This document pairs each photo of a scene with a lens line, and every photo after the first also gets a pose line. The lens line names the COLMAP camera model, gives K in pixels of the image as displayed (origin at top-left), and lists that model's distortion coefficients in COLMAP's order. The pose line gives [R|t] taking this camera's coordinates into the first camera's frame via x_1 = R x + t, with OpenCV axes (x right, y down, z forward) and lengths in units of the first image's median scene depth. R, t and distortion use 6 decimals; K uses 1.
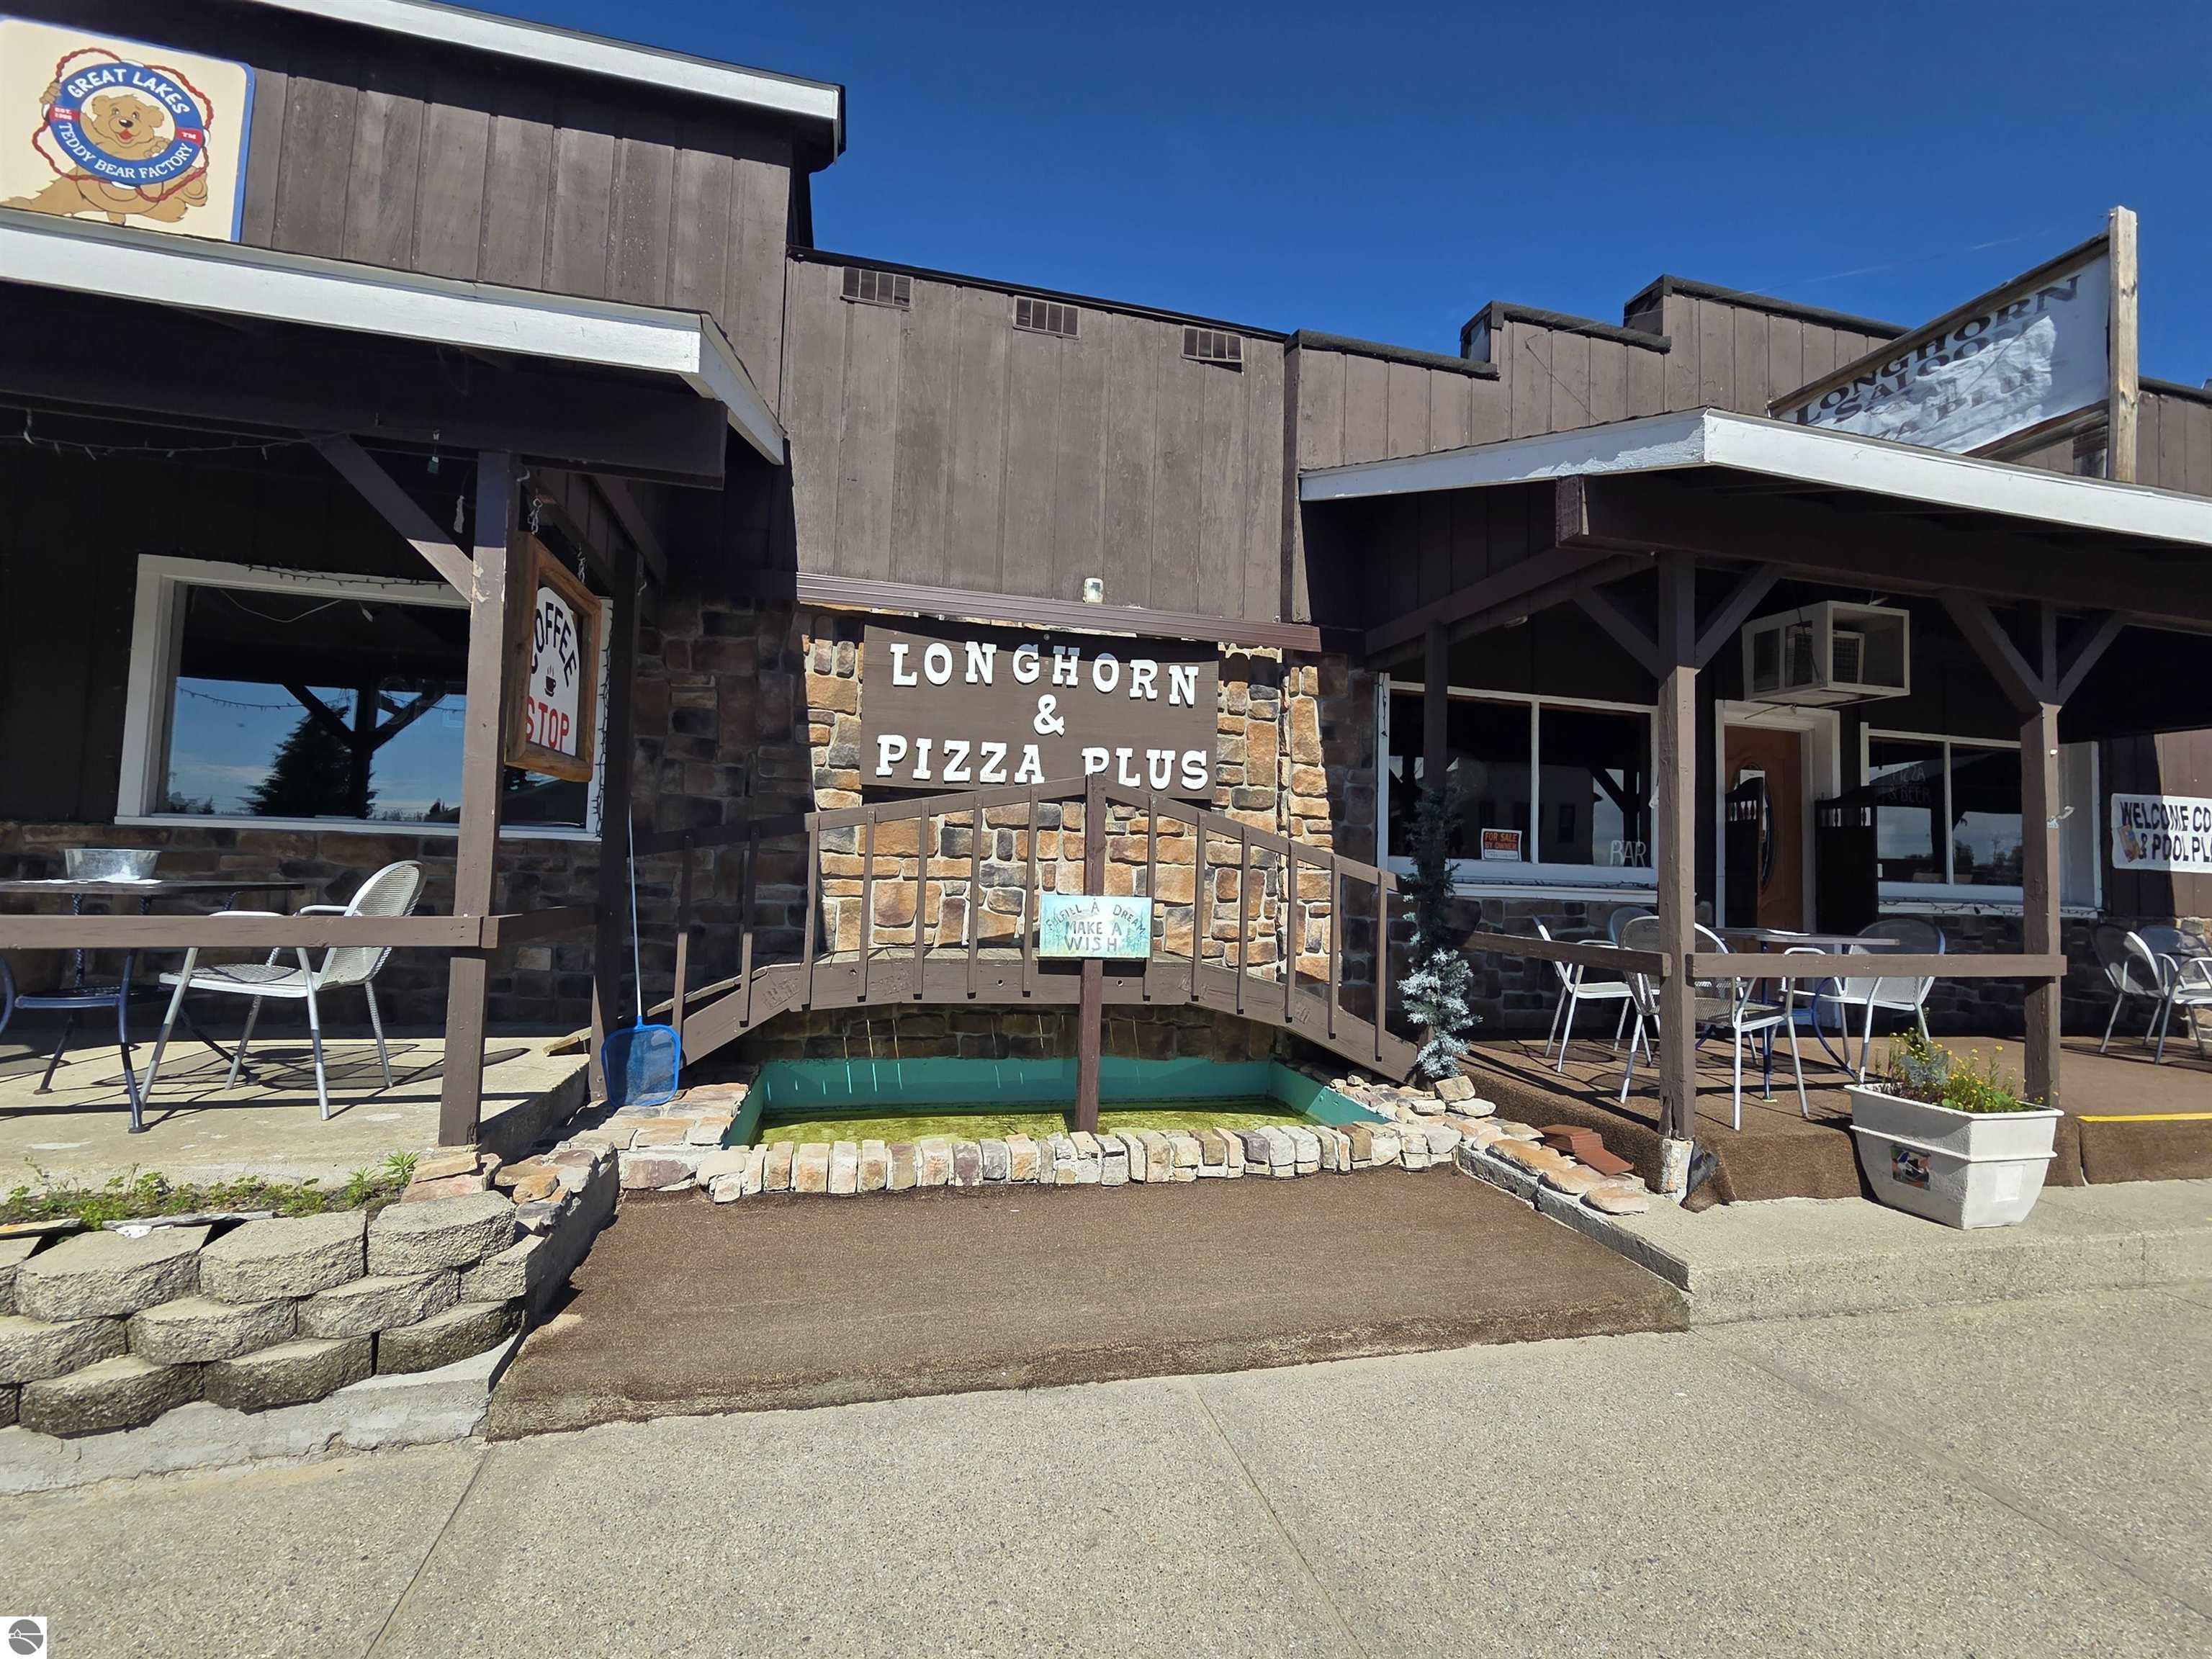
lens RADIAL K [[965.4, 0, 1106.0], [0, 965.4, 829.5], [0, 0, 1]] dist [-0.001397, -0.000030]
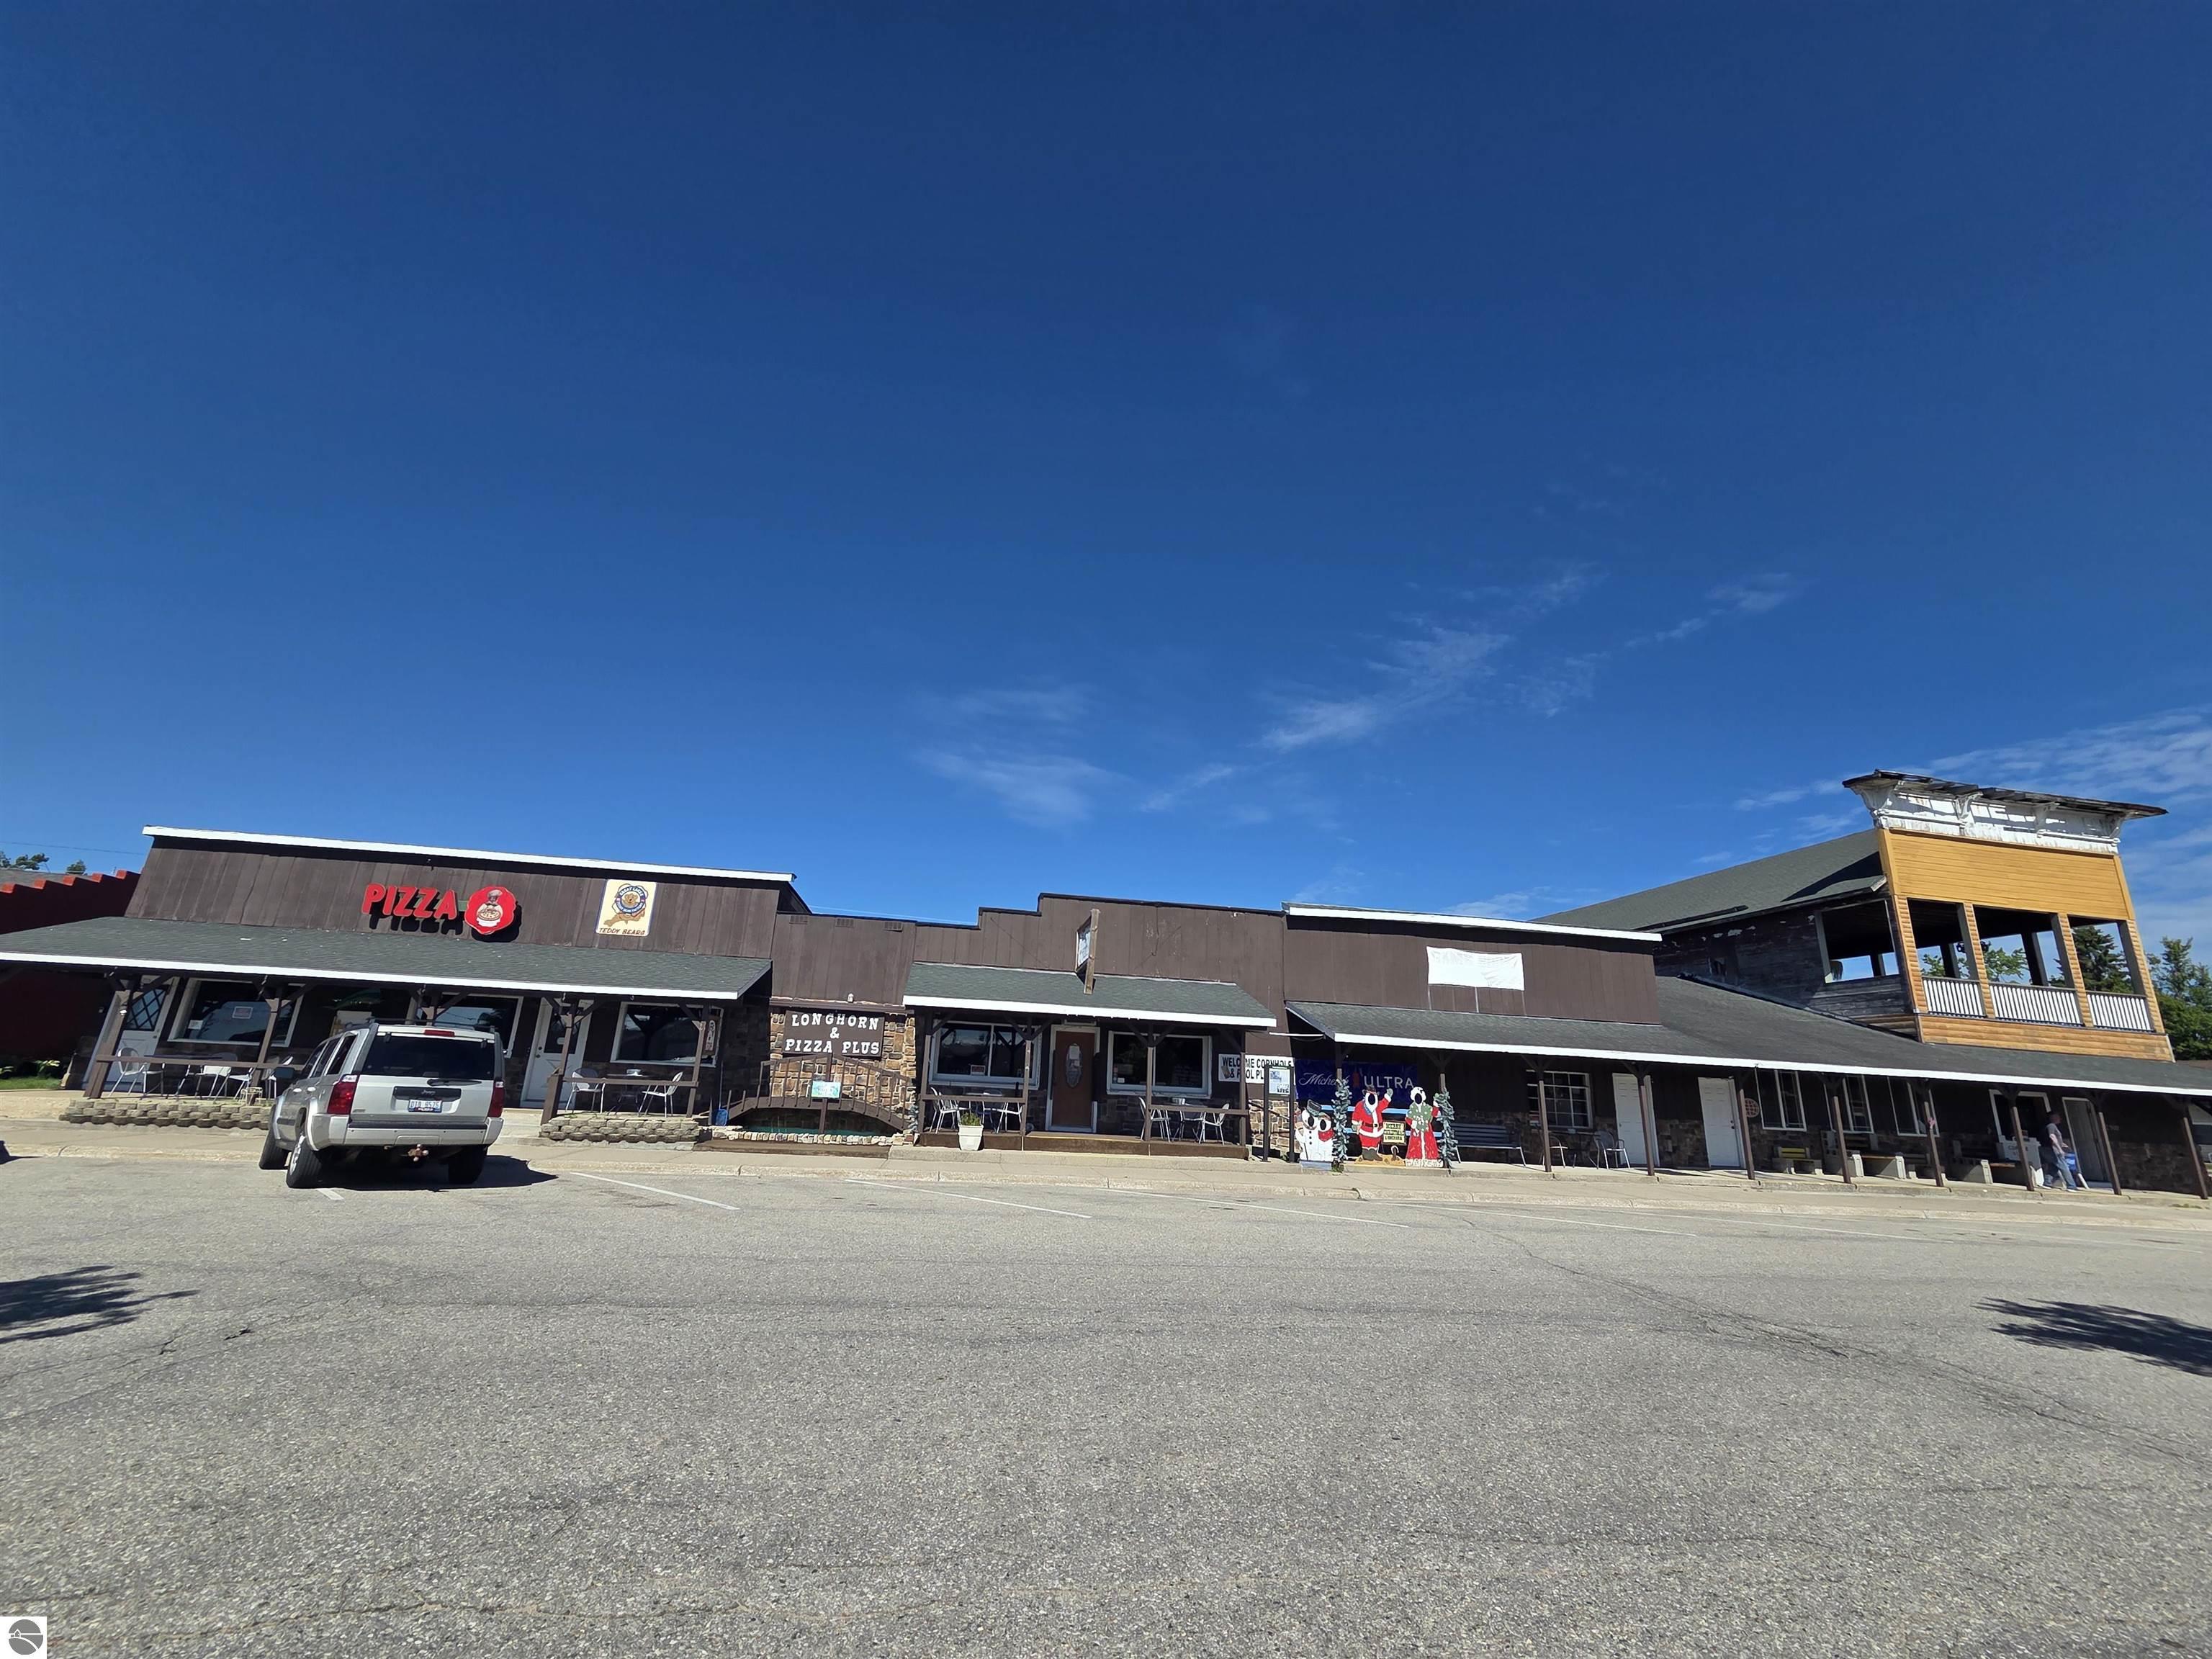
lens RADIAL K [[904.5, 0, 1094.9], [0, 904.5, 827.9], [0, 0, 1]] dist [-0.001052, -0.000031]
pose [[0.995522, -0.013891, -0.093509, 1.260190], [-0.008286, 0.972516, -0.232688, -0.084329], [0.094171, 0.232421, 0.968046, -2.428425]]
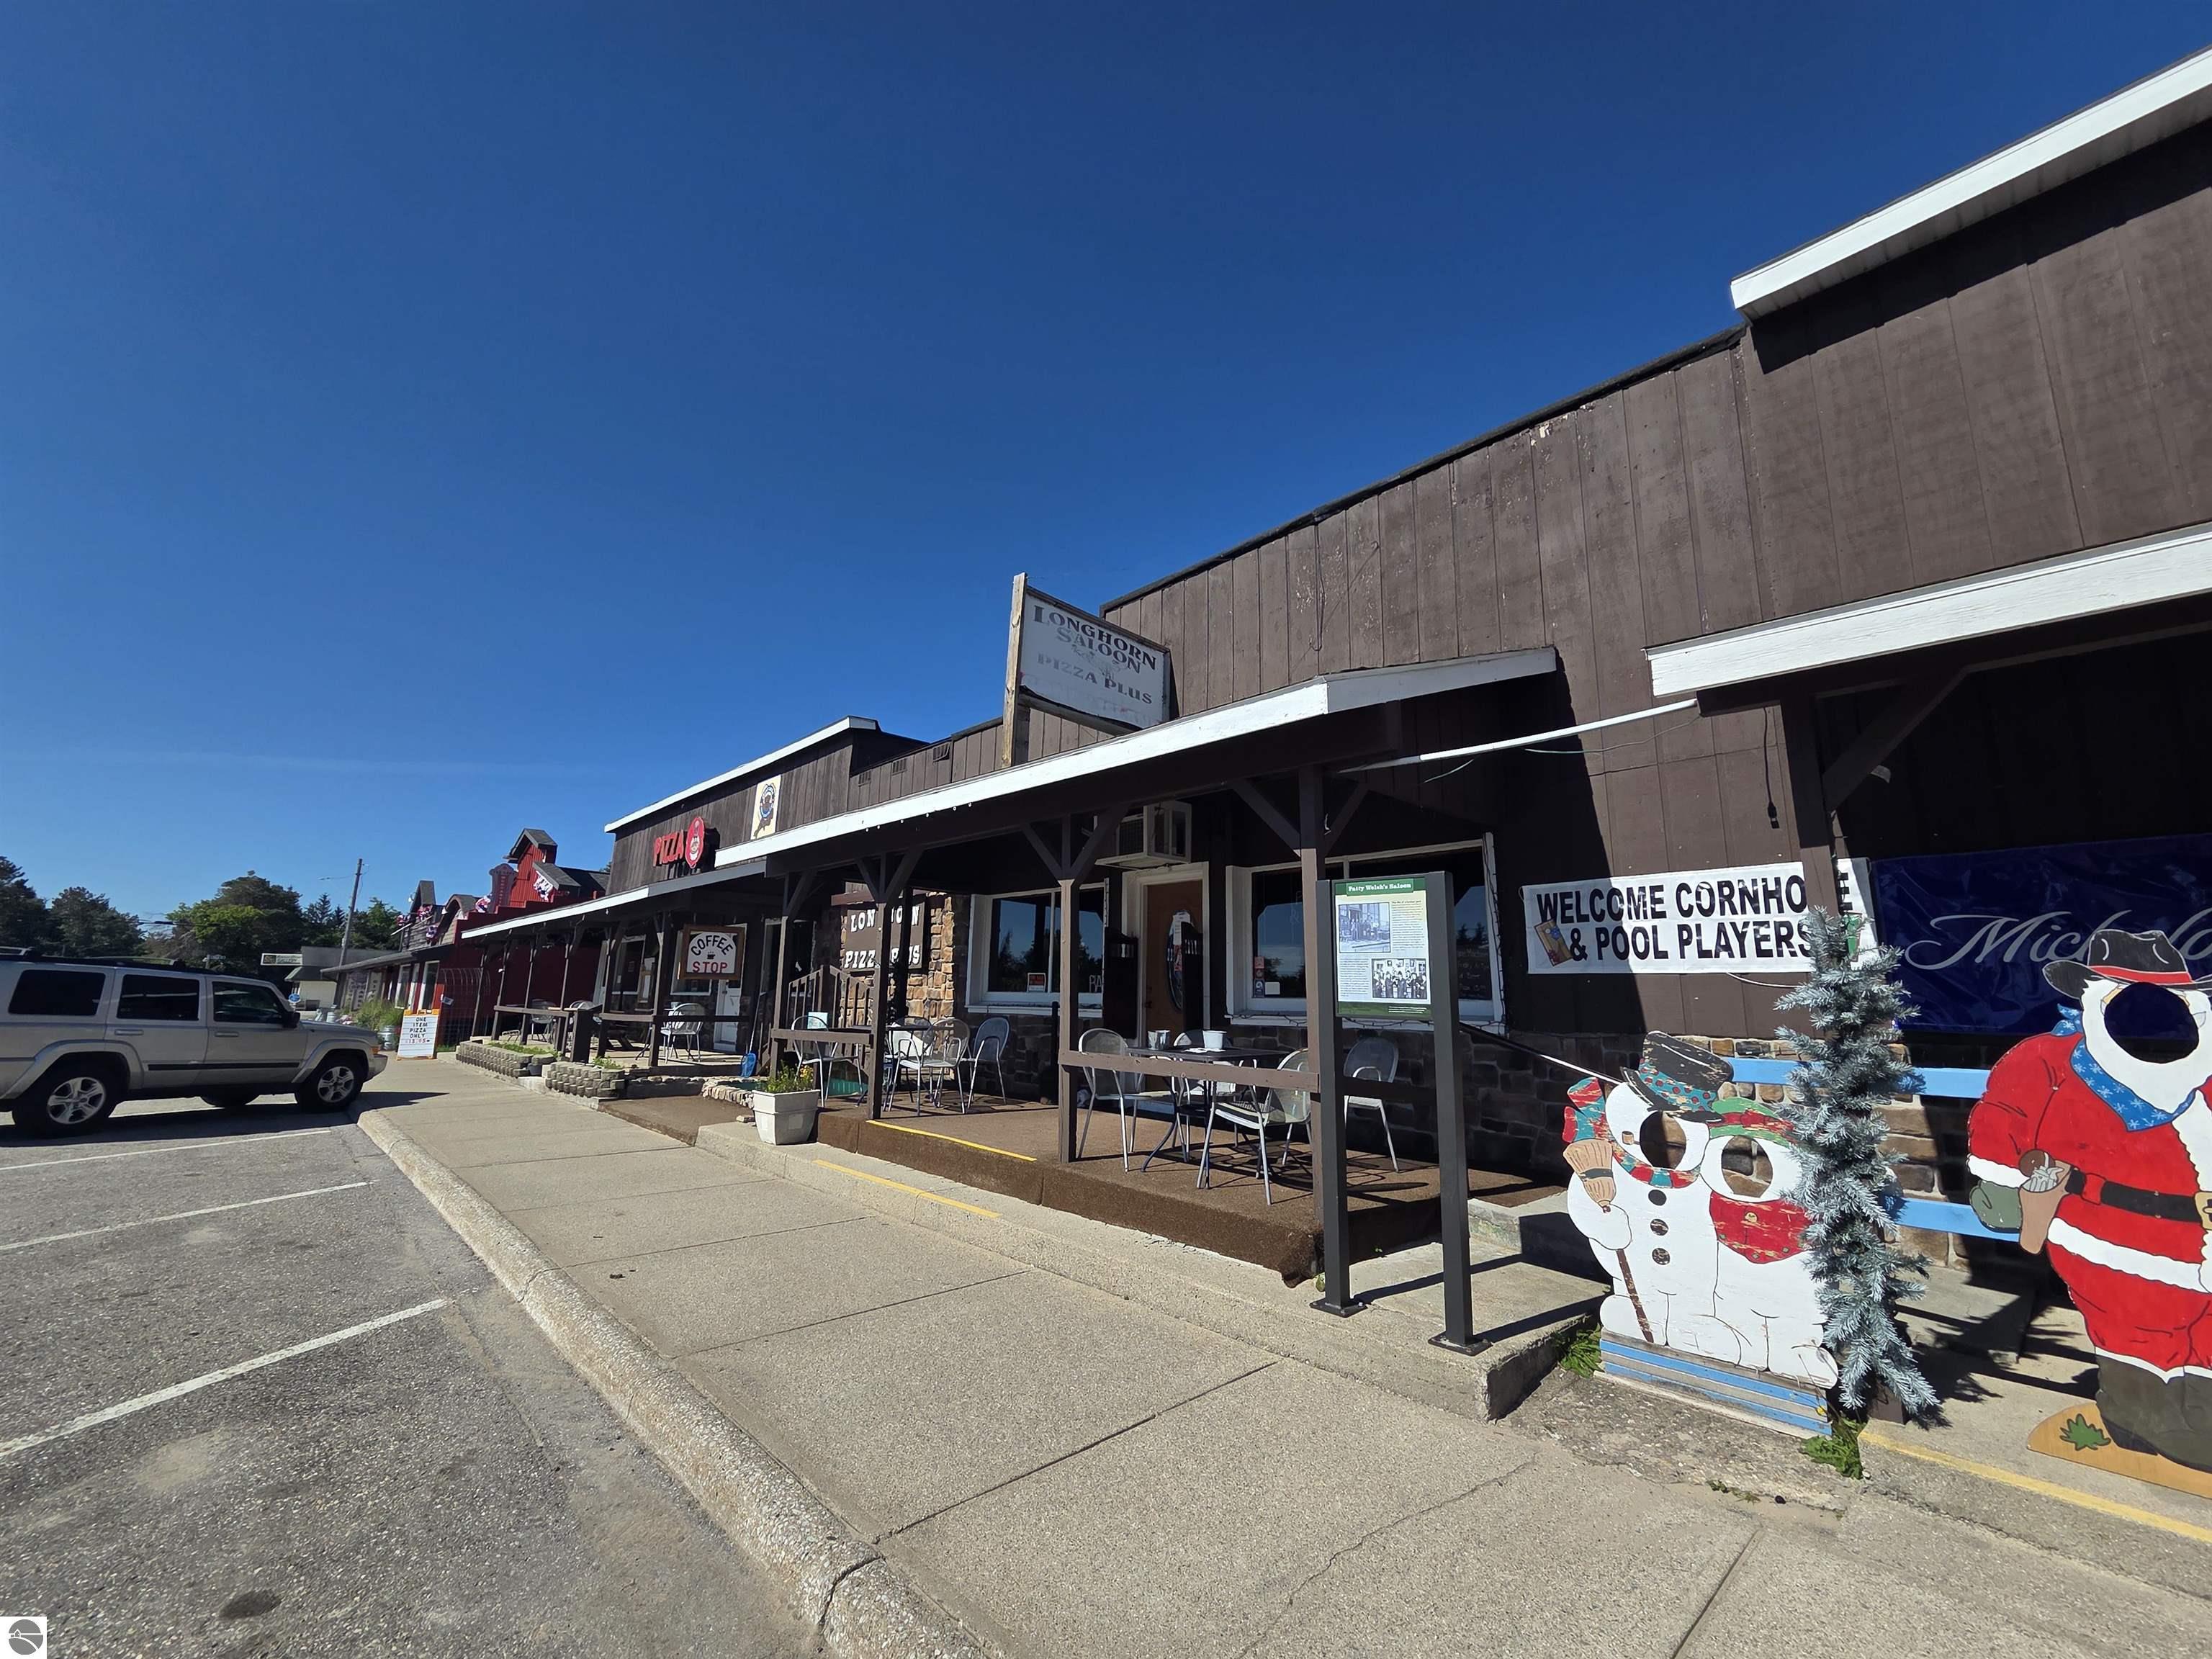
lens RADIAL K [[904.5, 0, 1094.9], [0, 904.5, 827.9], [0, 0, 1]] dist [-0.001052, -0.000031]
pose [[0.484219, -0.189976, -0.854073, 2.094369], [0.040056, 0.979933, -0.195261, 0.072214], [0.874030, 0.060338, 0.482112, 0.367711]]
